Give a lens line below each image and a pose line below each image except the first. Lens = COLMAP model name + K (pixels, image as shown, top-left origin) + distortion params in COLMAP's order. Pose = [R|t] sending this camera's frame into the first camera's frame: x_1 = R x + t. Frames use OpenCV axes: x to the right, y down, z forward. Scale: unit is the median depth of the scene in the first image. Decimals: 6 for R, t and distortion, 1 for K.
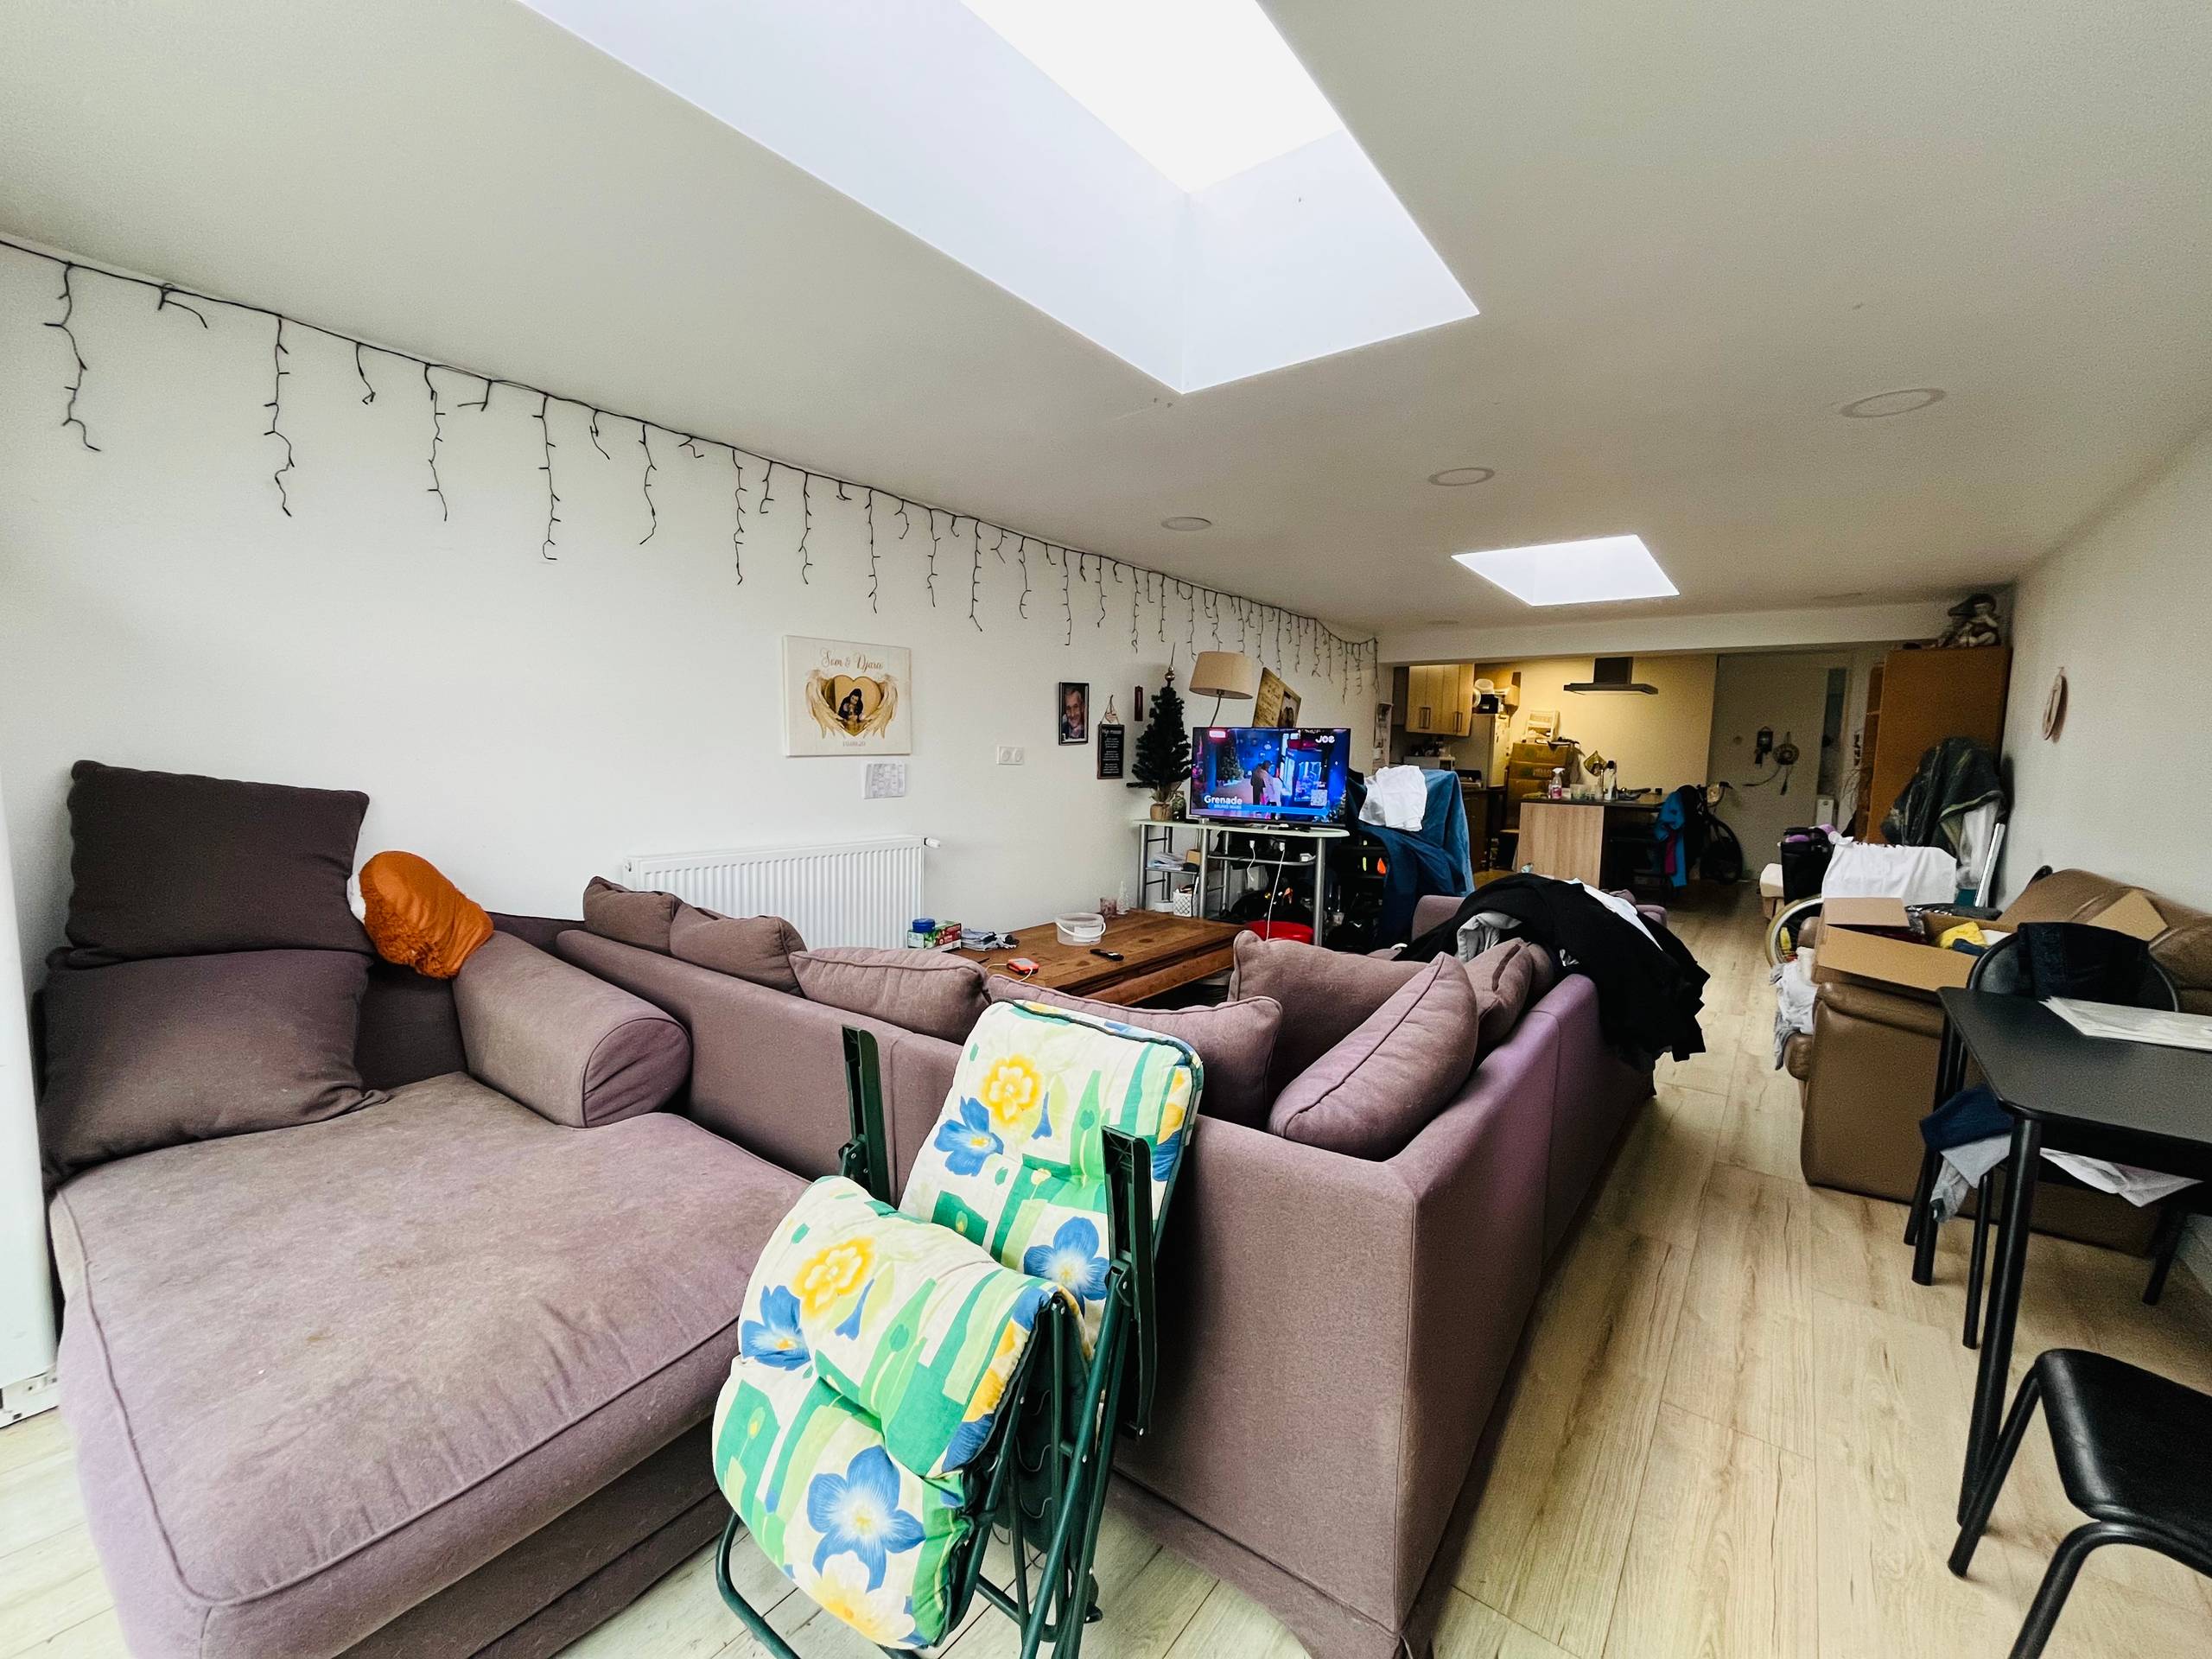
lens RADIAL K [[898.1, 0, 1110.1], [0, 898.1, 836.1], [0, 0, 1]] dist [0.000284, -0.000260]
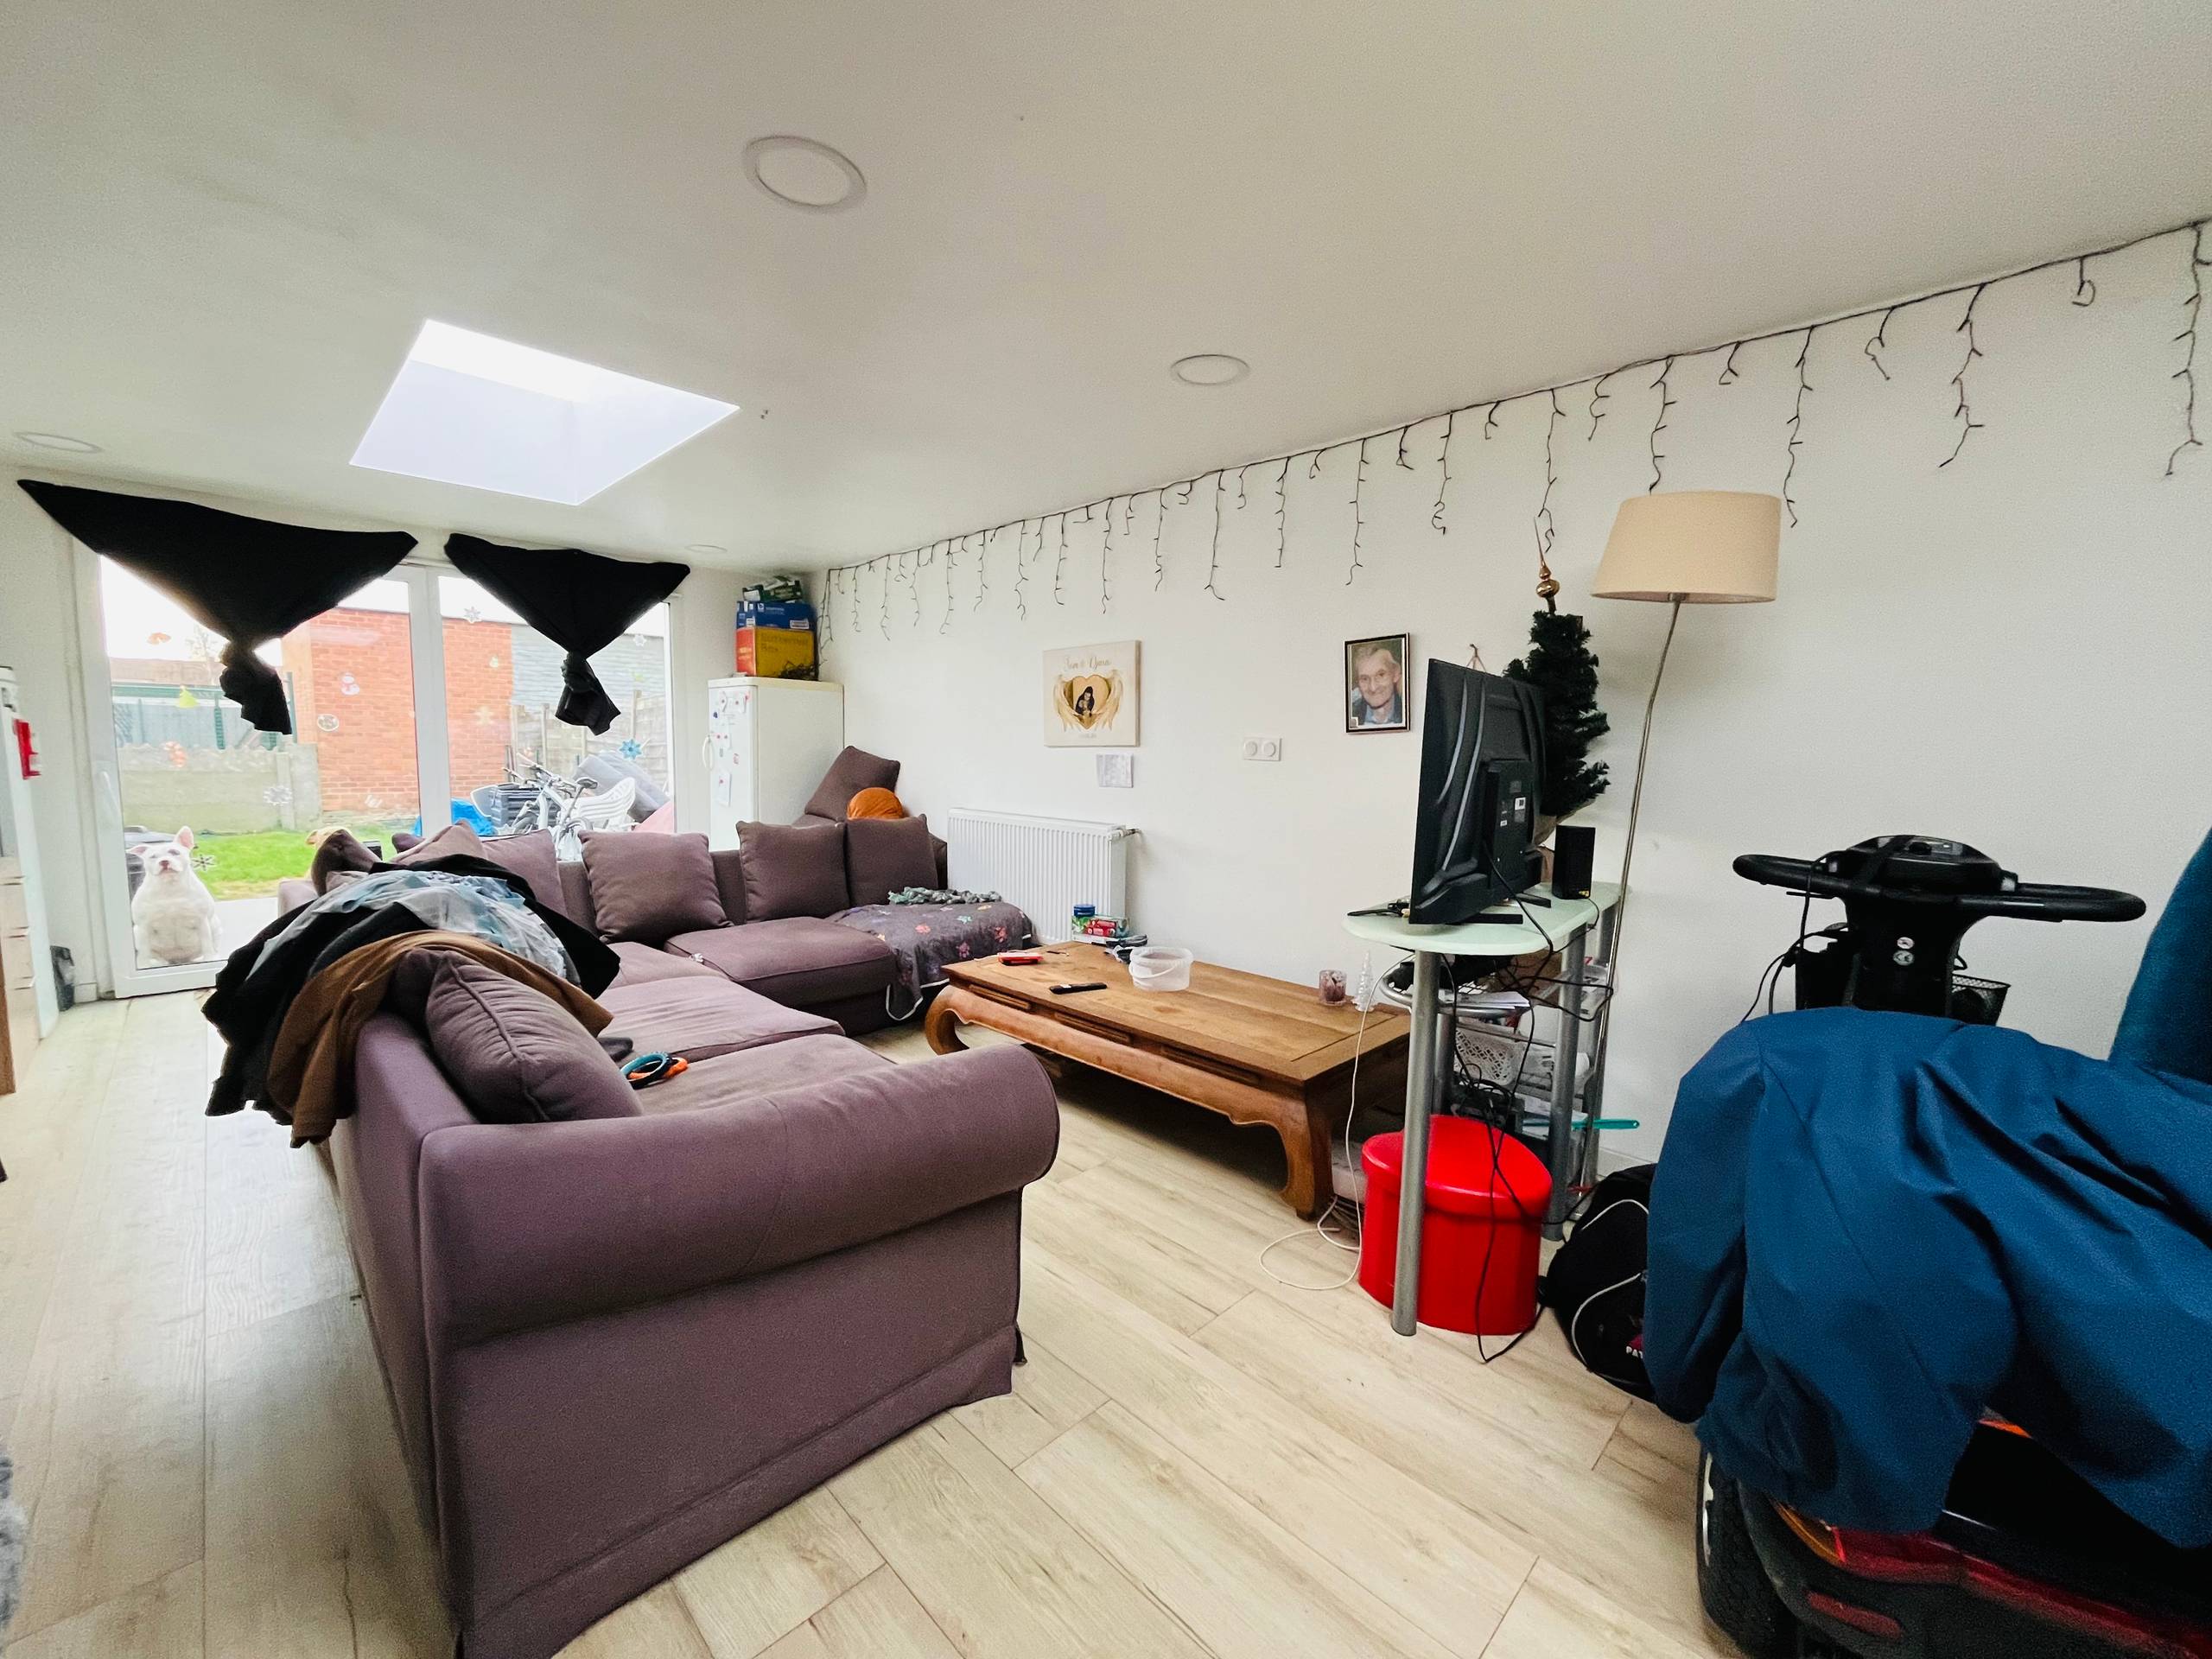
lens RADIAL K [[898.1, 0, 1108.1], [0, 898.1, 834.1], [0, 0, 1]] dist [0.000284, -0.000260]
pose [[-0.132401, 0.081094, -0.987873, 0.819647], [-0.112922, 0.988925, 0.096315, -0.090783], [0.984743, 0.124305, -0.121777, 1.160431]]
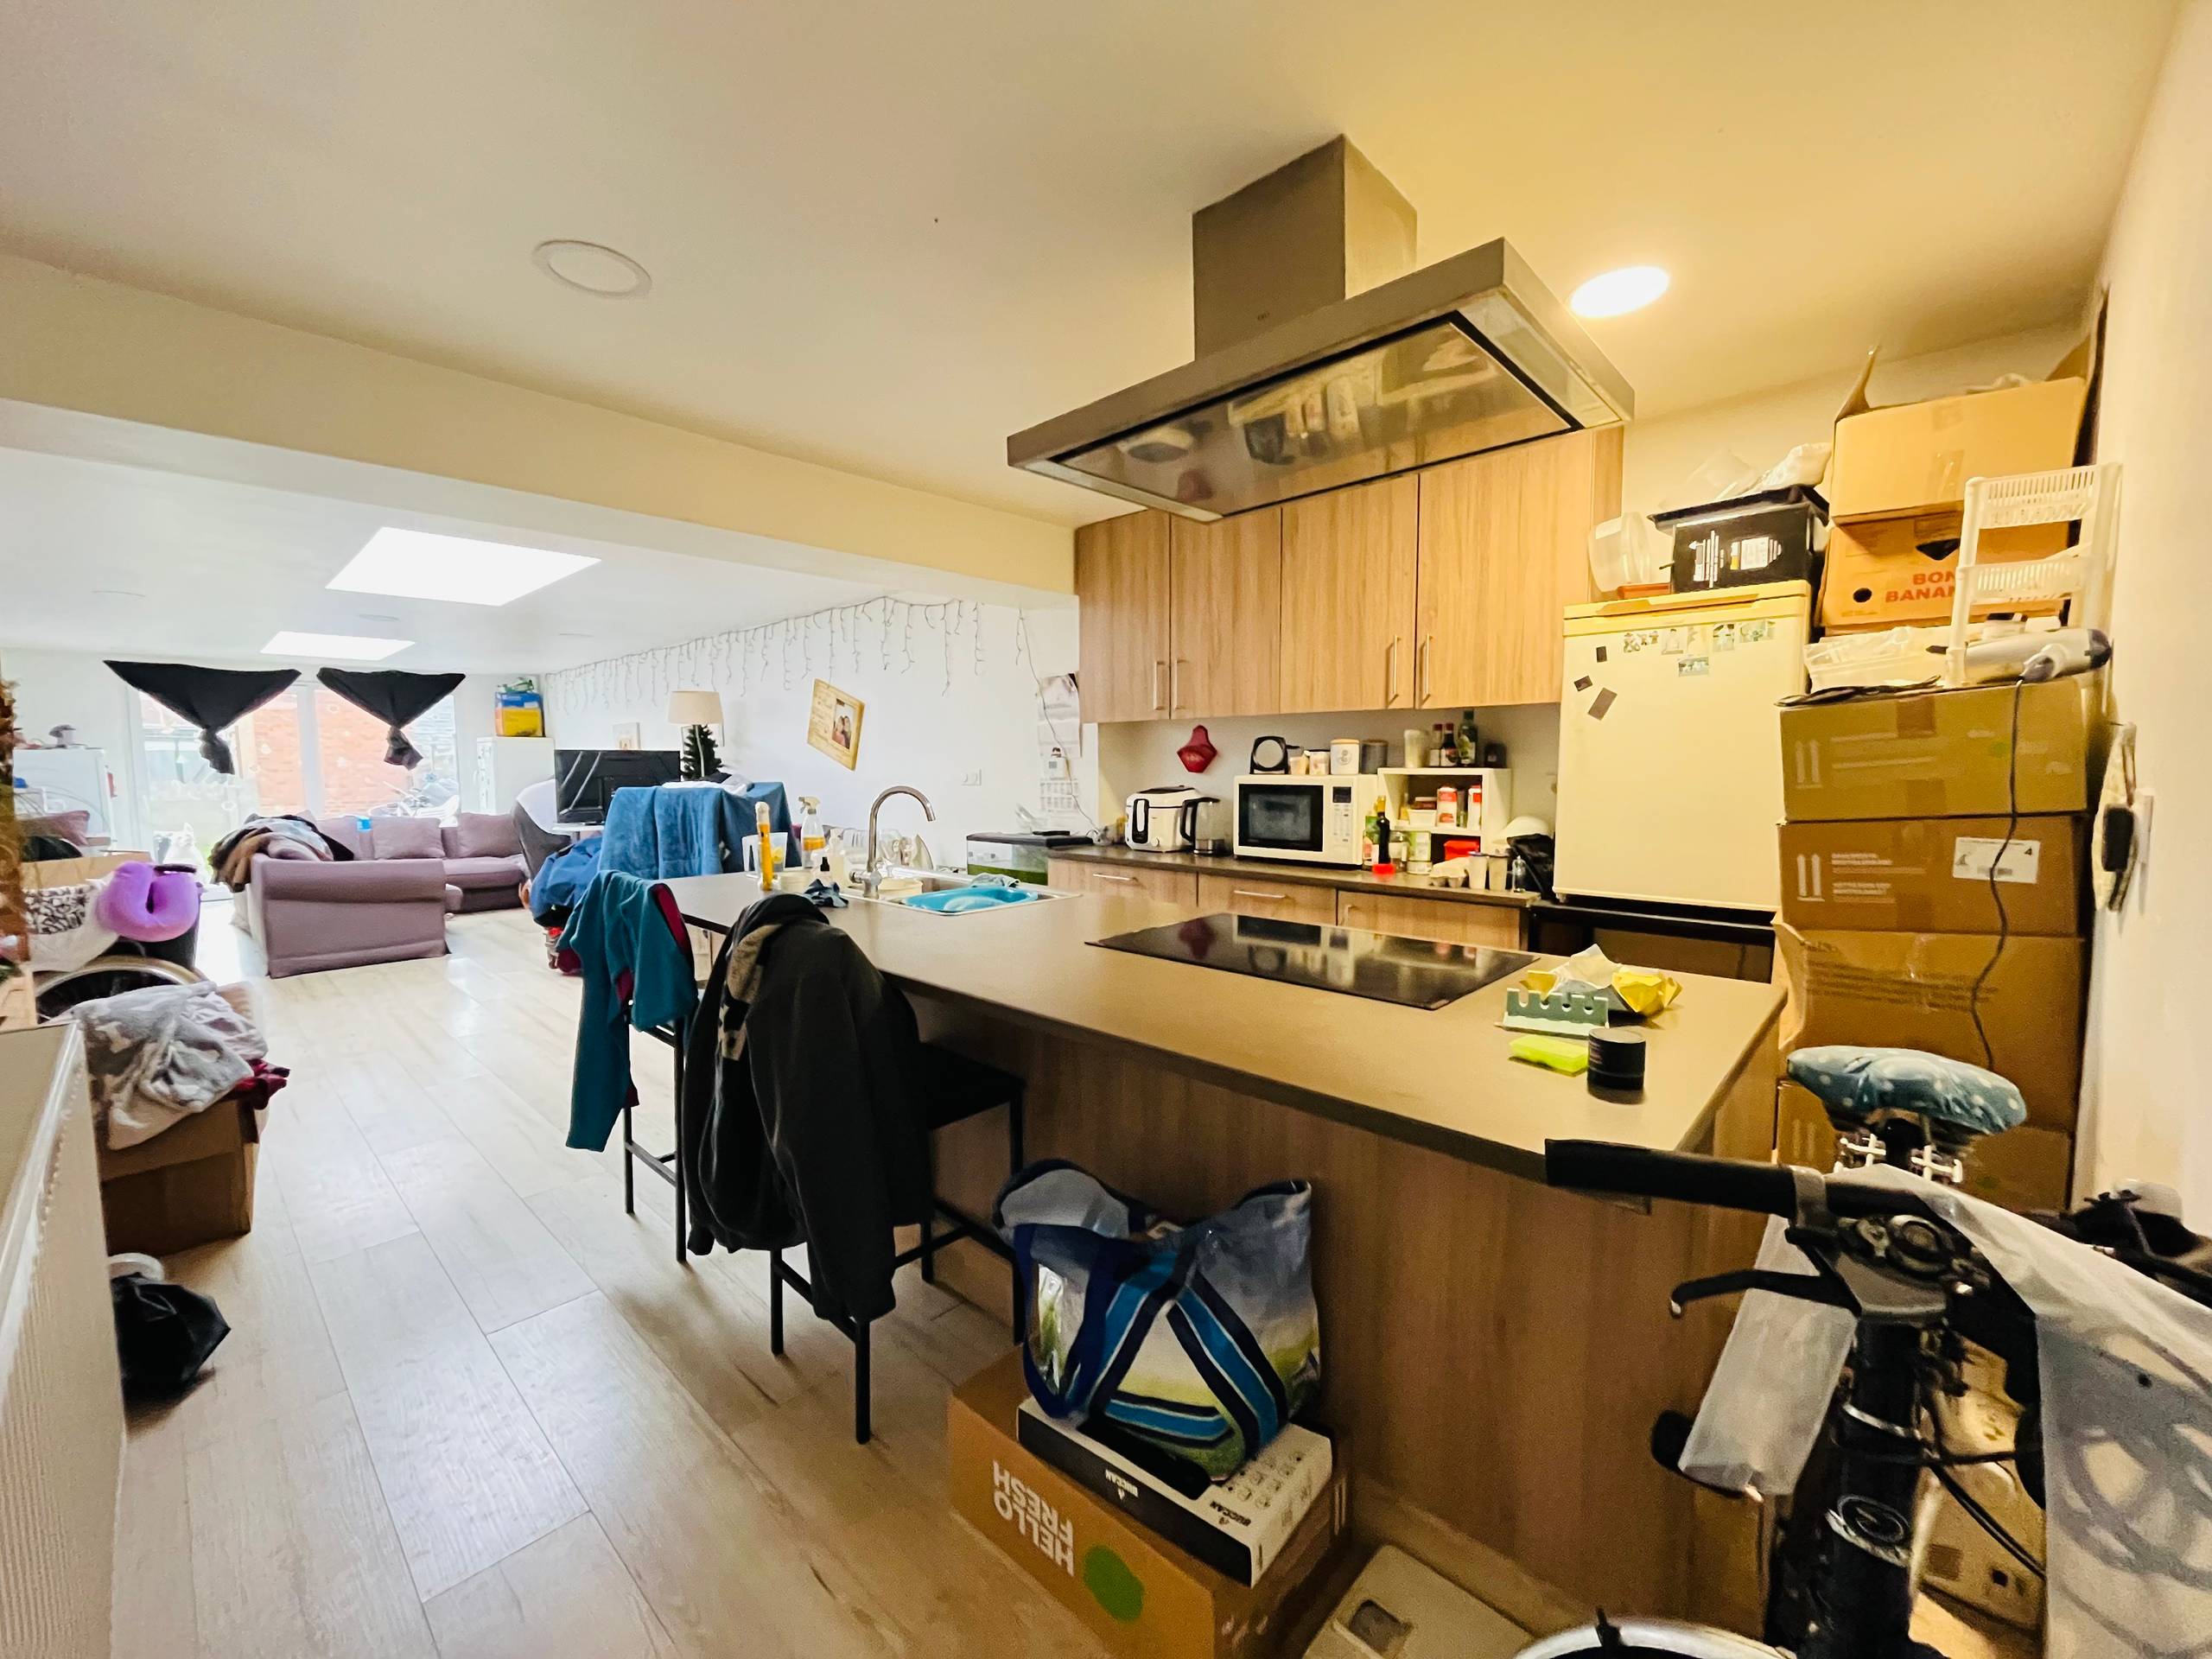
lens RADIAL K [[898.1, 0, 1104.3], [0, 898.1, 829.6], [0, 0, 1]] dist [0.000284, -0.000260]
pose [[-0.104274, 0.059261, -0.992781, 1.936558], [-0.091787, 0.993390, 0.068938, -0.217494], [0.990304, 0.098313, -0.098145, 2.497303]]
